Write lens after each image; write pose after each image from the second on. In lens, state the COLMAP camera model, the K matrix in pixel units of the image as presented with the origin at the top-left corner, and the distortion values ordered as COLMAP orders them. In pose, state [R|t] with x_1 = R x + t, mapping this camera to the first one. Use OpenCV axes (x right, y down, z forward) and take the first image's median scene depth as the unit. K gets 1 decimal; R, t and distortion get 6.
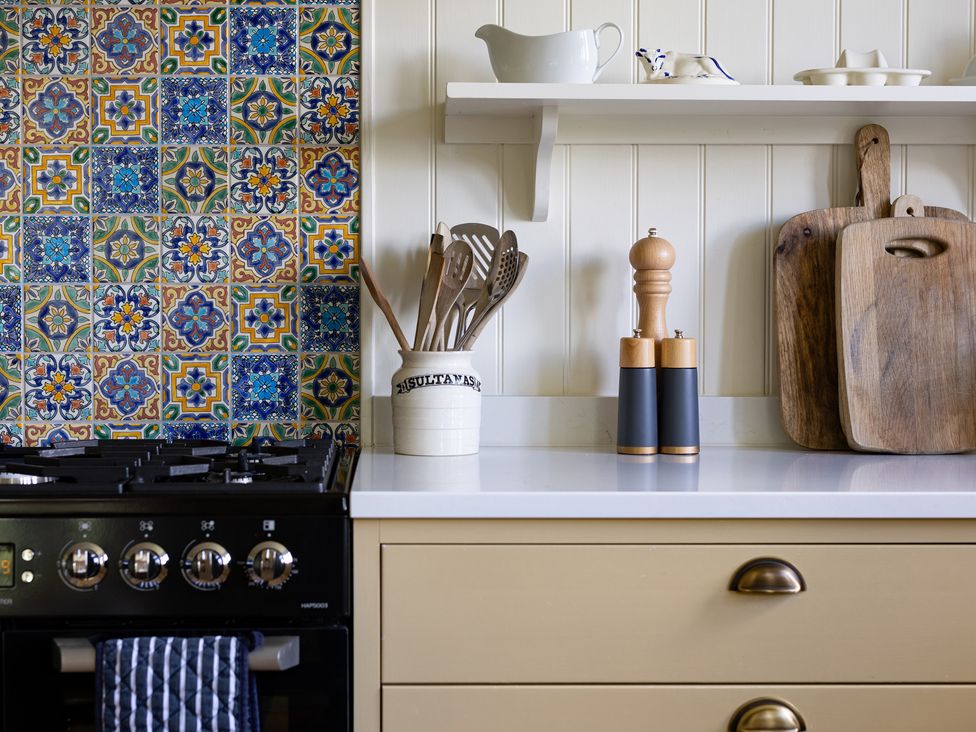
lens RADIAL K [[1532.6, 0, 487.9], [0, 1532.6, 378.7], [0, 0, 1]] dist [-0.003560, -0.030955]
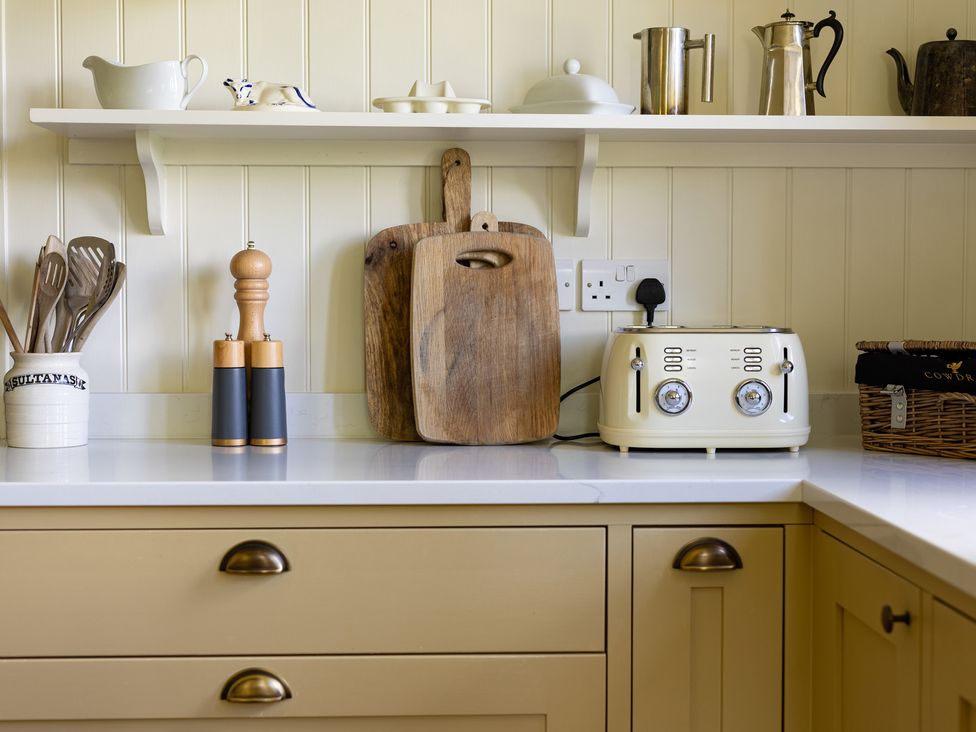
lens RADIAL K [[1364.6, 0, 488.0], [0, 1364.6, 366.0], [0, 0, 1]] dist [0.020744, -0.018236]
pose [[0.999402, -0.001605, 0.034531, 0.249386], [0.001848, 0.999974, -0.007014, -0.001111], [-0.034518, 0.007074, 0.999379, 0.011001]]
